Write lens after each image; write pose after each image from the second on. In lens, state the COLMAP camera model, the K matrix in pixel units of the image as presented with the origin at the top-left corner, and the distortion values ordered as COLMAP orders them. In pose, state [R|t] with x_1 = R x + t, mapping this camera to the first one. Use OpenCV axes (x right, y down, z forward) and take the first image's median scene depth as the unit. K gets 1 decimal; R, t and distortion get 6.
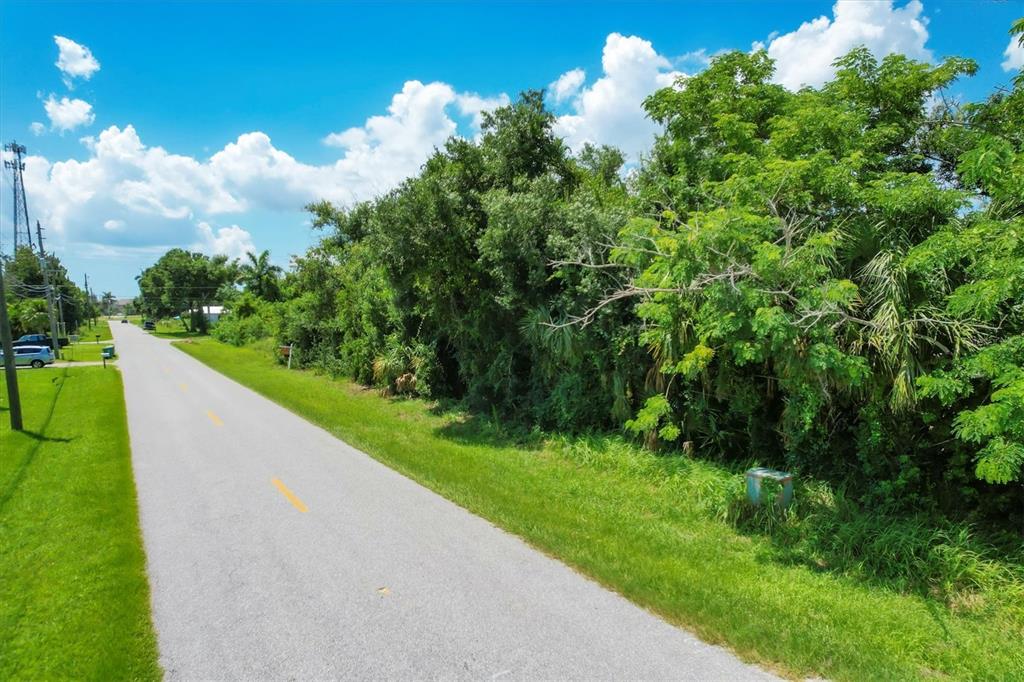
lens RADIAL K [[654.2, 0, 511.8], [0, 654.2, 345.1], [0, 0, 1]] dist [-0.070706, 0.061805]
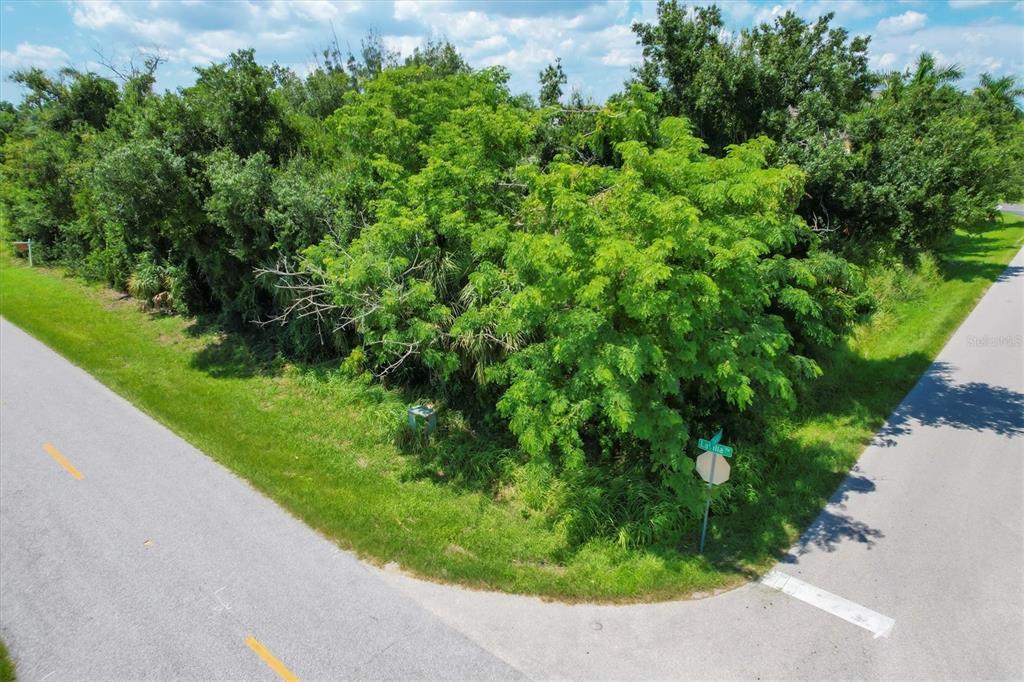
lens RADIAL K [[654.2, 0, 516.1], [0, 654.2, 347.6], [0, 0, 1]] dist [-0.070706, 0.061805]
pose [[0.951609, -0.097265, 0.291512, 0.104051], [0.013137, 0.960600, 0.277625, -0.211277], [-0.307030, -0.260361, 0.915393, -0.244030]]
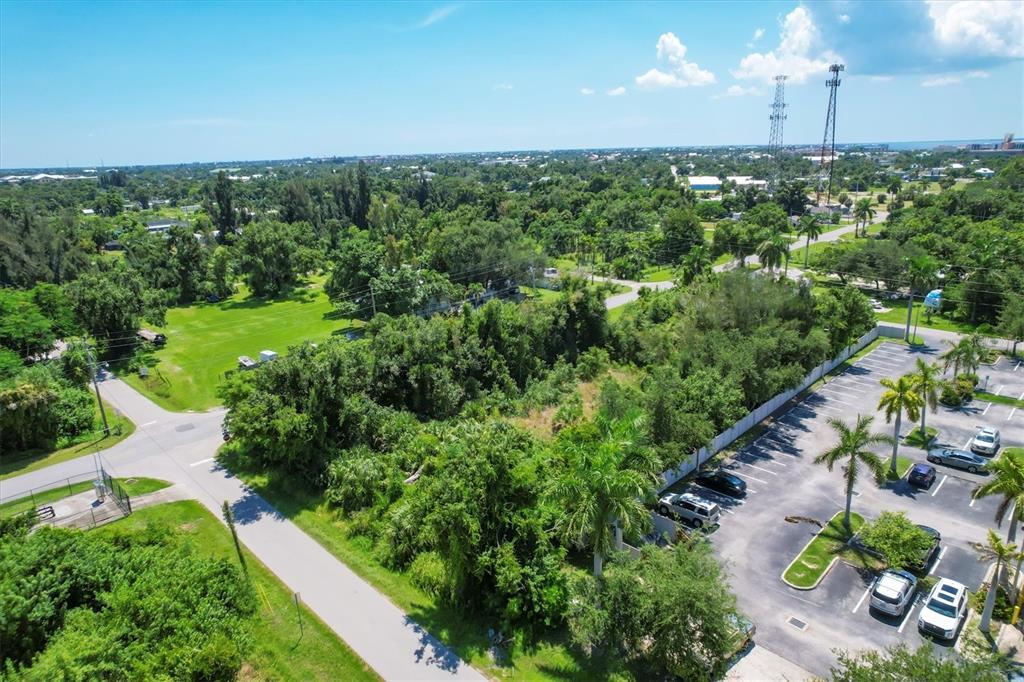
lens RADIAL K [[654.2, 0, 511.9], [0, 654.2, 340.1], [0, 0, 1]] dist [-0.070706, 0.061805]
pose [[0.239479, 0.276901, -0.930578, 3.540591], [-0.032778, 0.960228, 0.277288, -1.258988], [0.970348, -0.035902, 0.239031, 0.863447]]
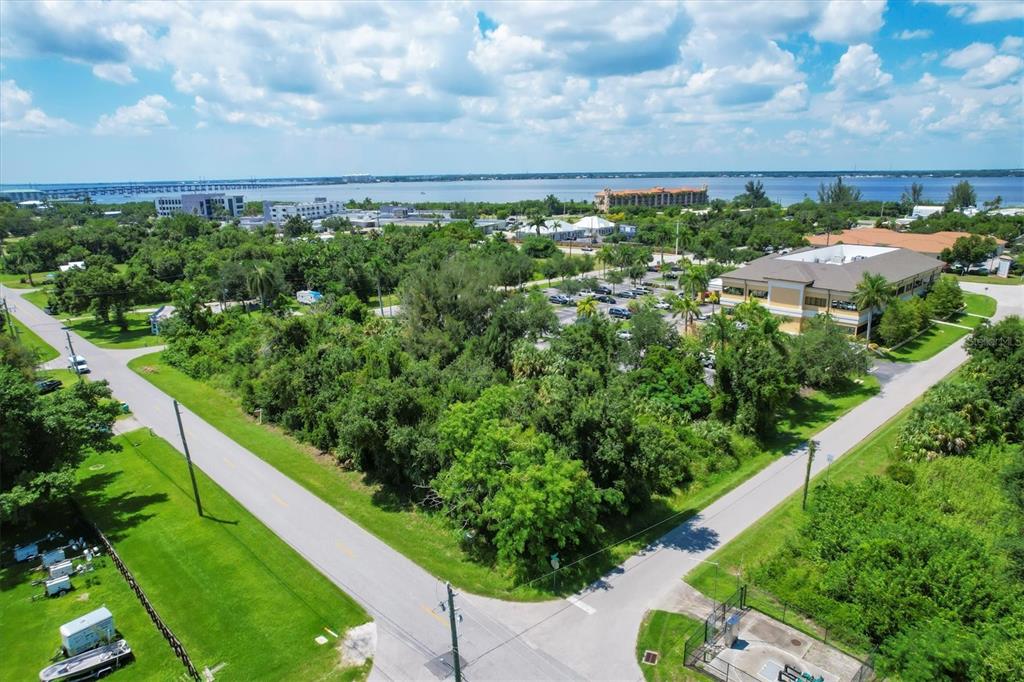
lens RADIAL K [[654.2, 0, 513.6], [0, 654.2, 348.6], [0, 0, 1]] dist [-0.070706, 0.061805]
pose [[0.975542, -0.059125, 0.211710, -0.080156], [0.016112, 0.979788, 0.199388, -1.043797], [-0.219220, -0.191100, 0.956778, -1.633646]]
